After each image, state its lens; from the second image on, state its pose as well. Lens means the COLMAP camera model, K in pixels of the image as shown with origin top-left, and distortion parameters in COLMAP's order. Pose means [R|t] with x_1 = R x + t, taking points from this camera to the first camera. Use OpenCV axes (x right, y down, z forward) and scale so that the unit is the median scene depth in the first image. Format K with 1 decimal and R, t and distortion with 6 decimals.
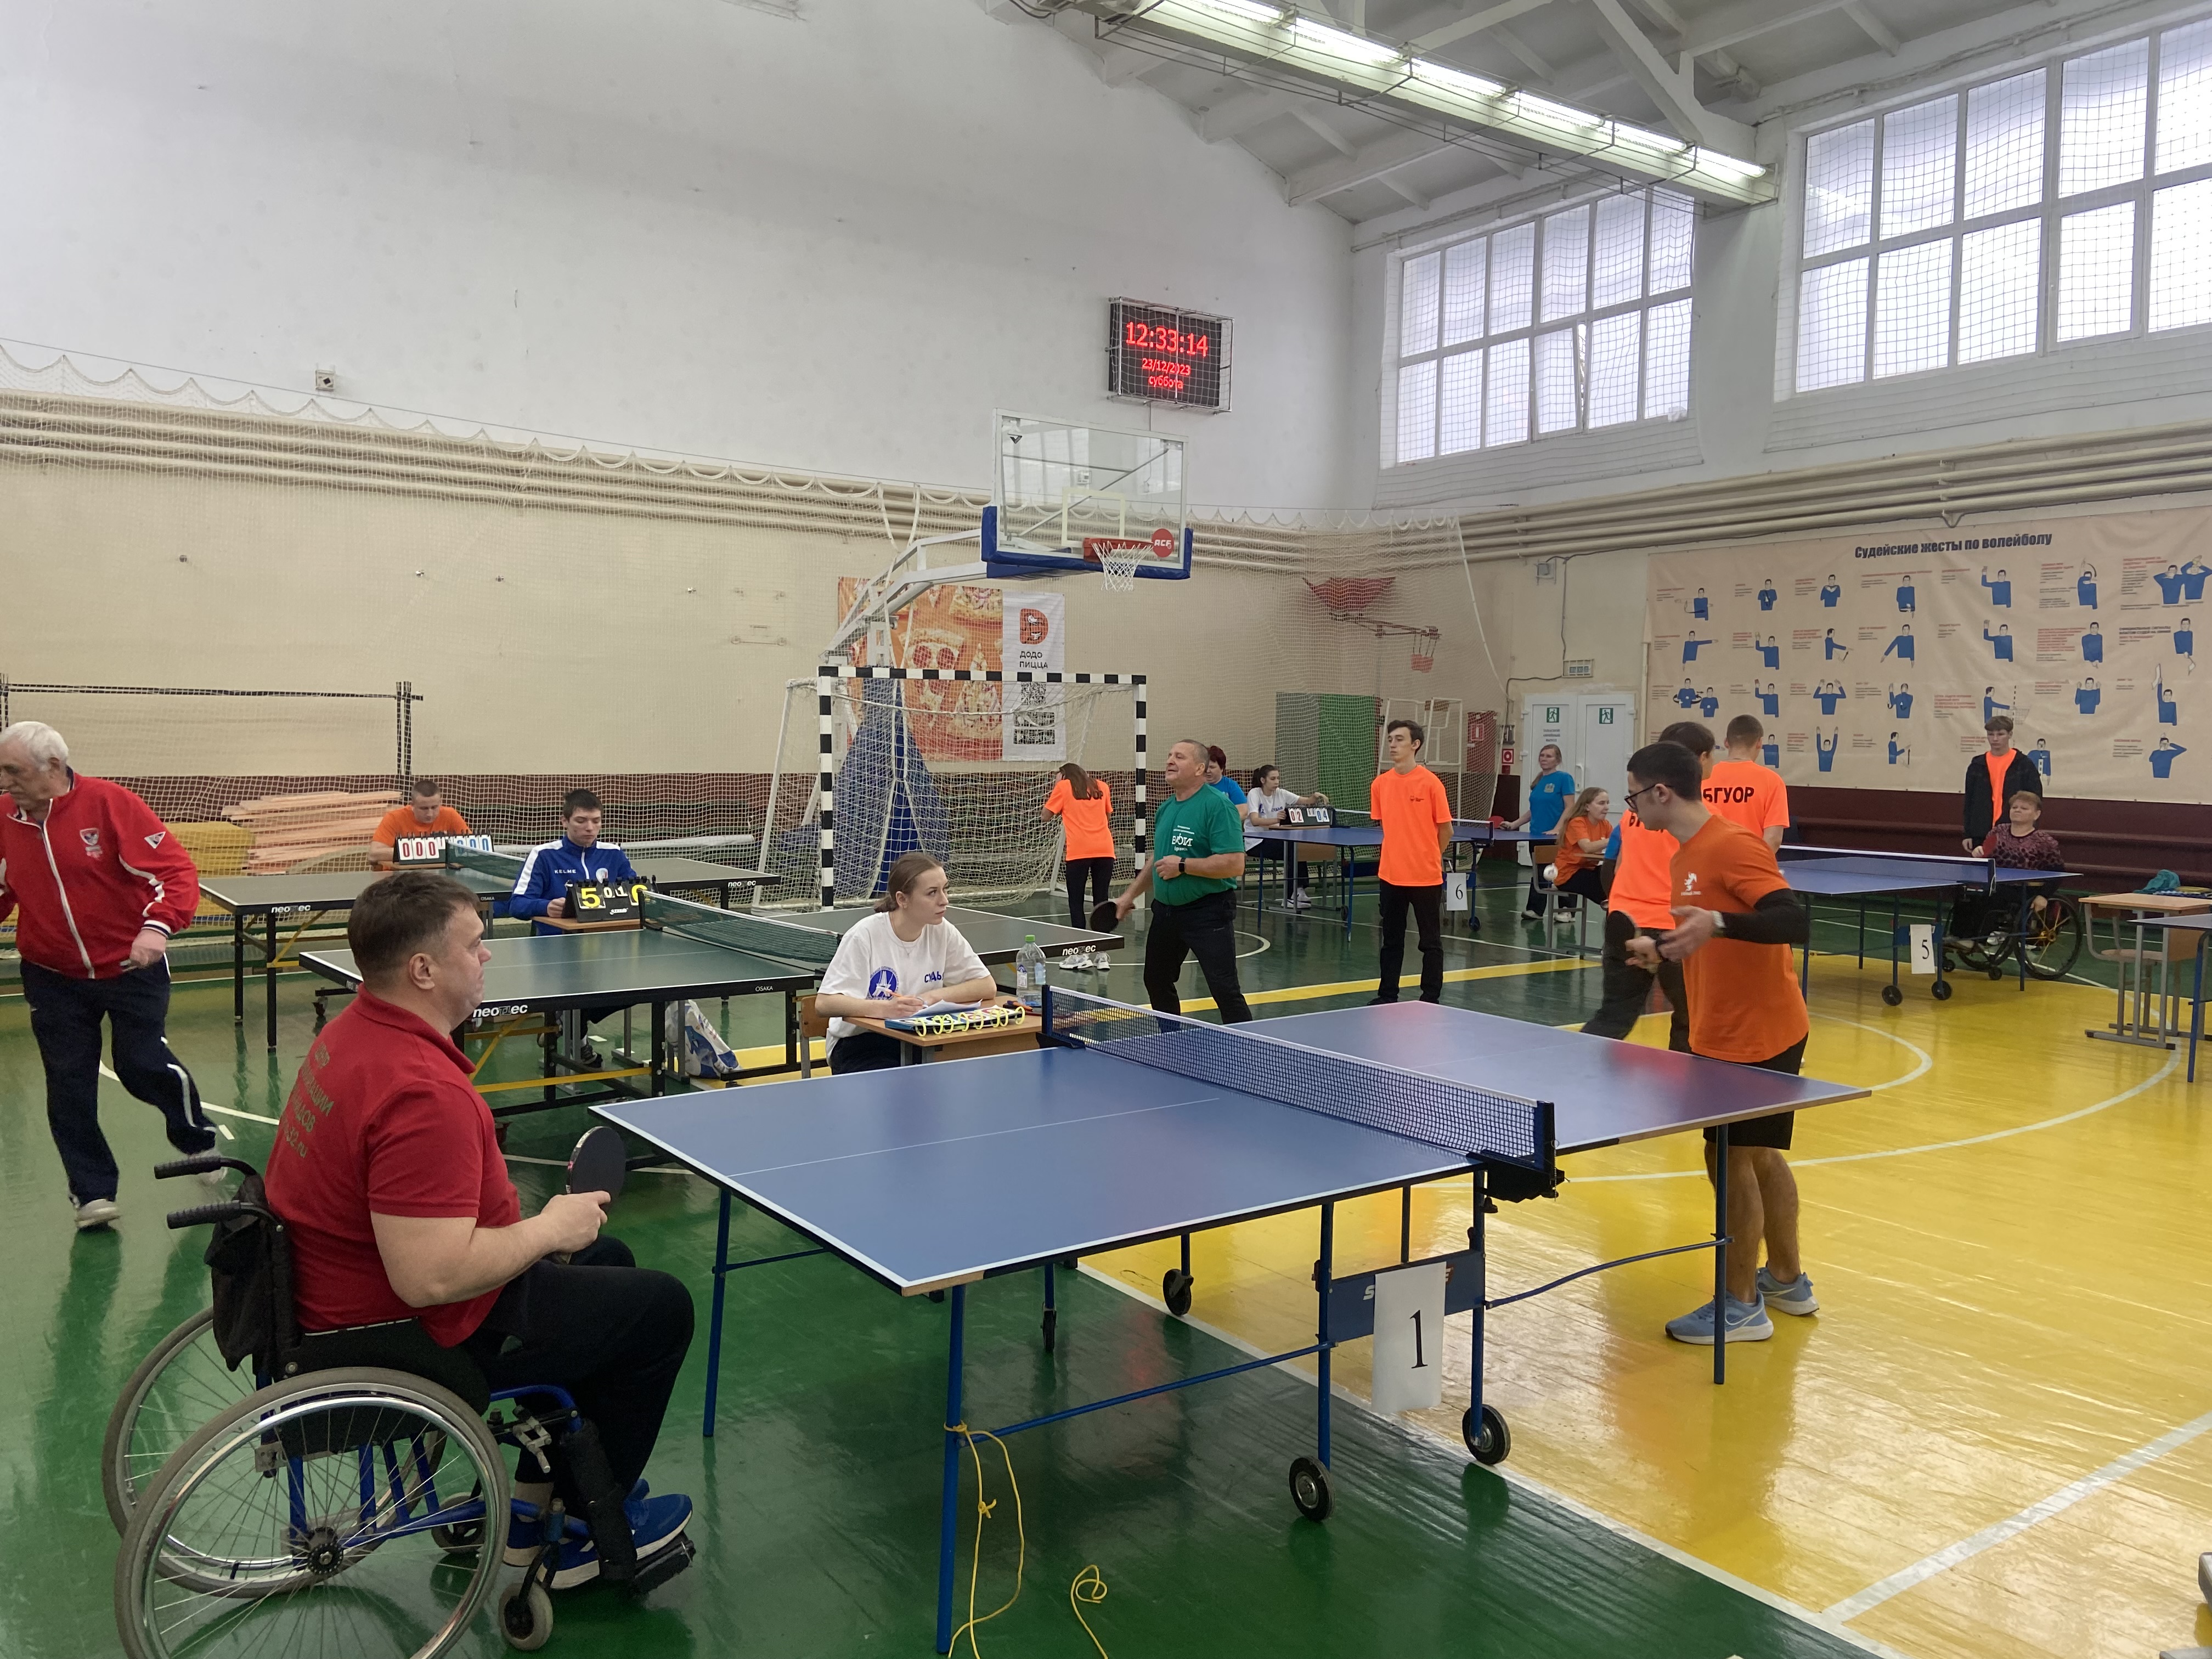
lens RADIAL K [[1762.1, 0, 1106.0], [0, 1762.1, 829.5], [0, 0, 1]] dist [0.002851, -0.000986]
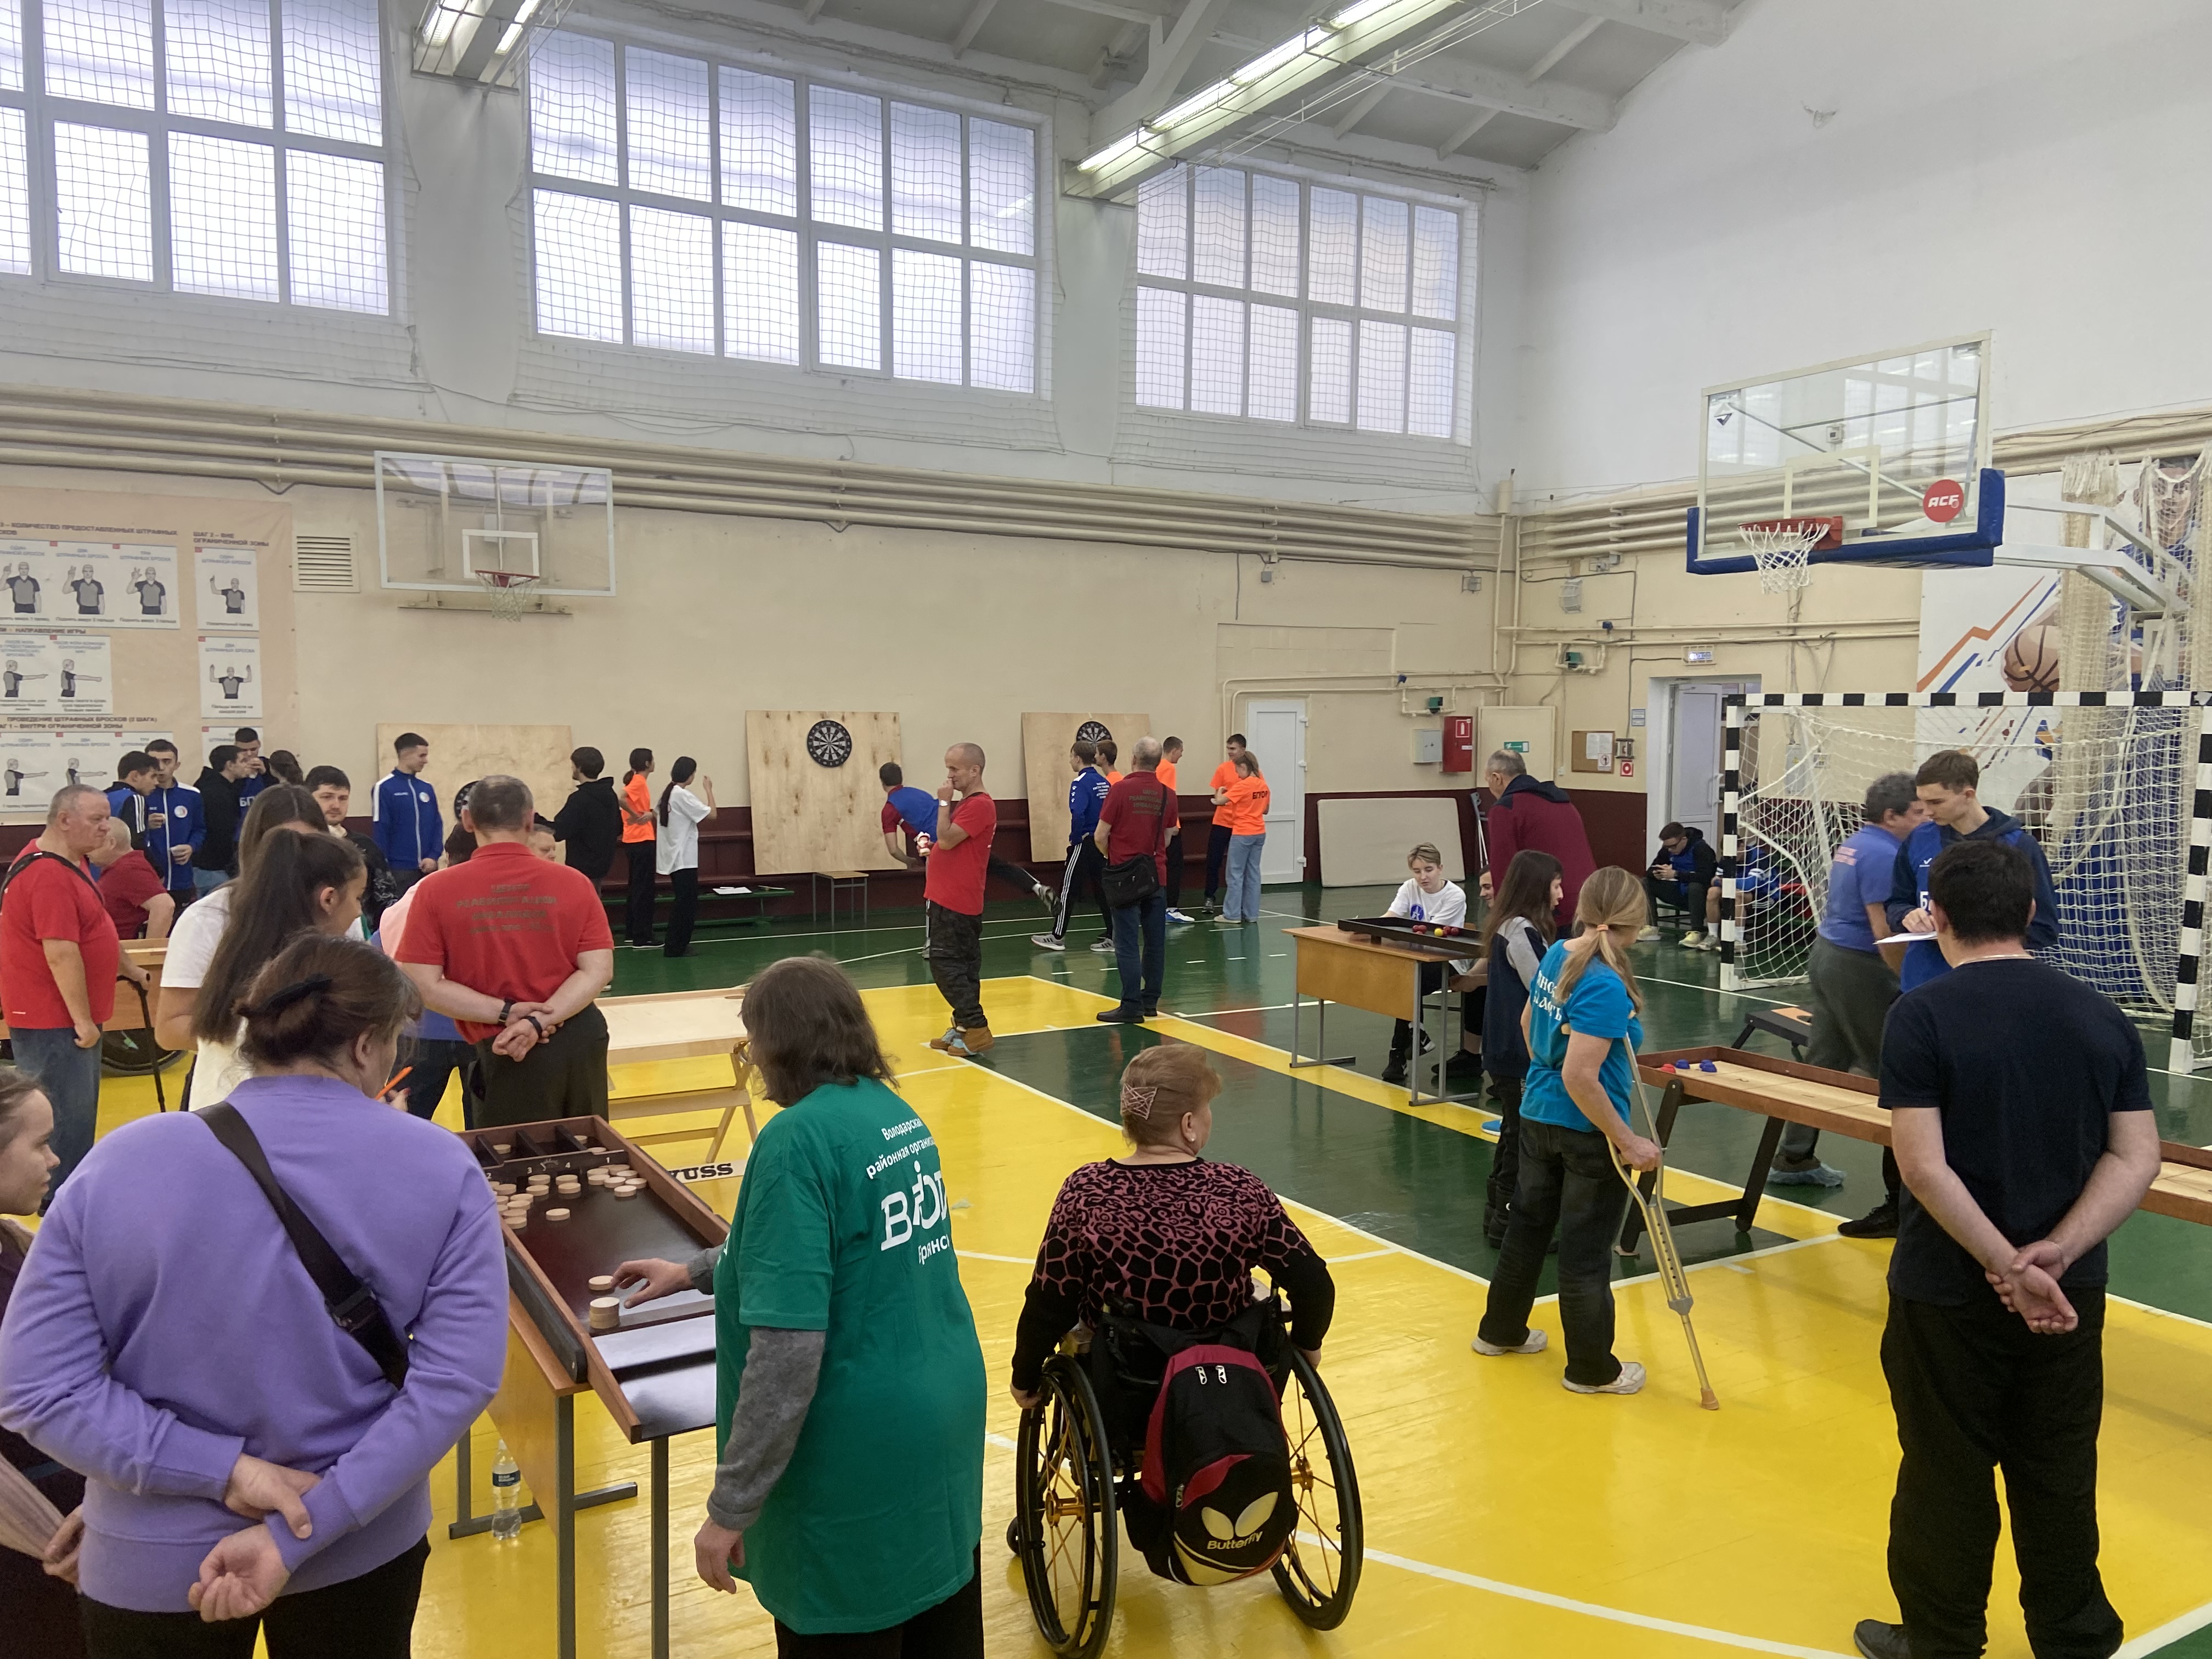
lens RADIAL K [[1658.4, 0, 1106.0], [0, 1658.4, 829.5], [0, 0, 1]] dist [0.126153, -0.127636]
pose [[0.074909, -0.074226, 0.994424, -0.485929], [0.054415, 0.996044, 0.070248, -0.062013], [-0.995705, 0.048849, 0.078652, 0.797254]]
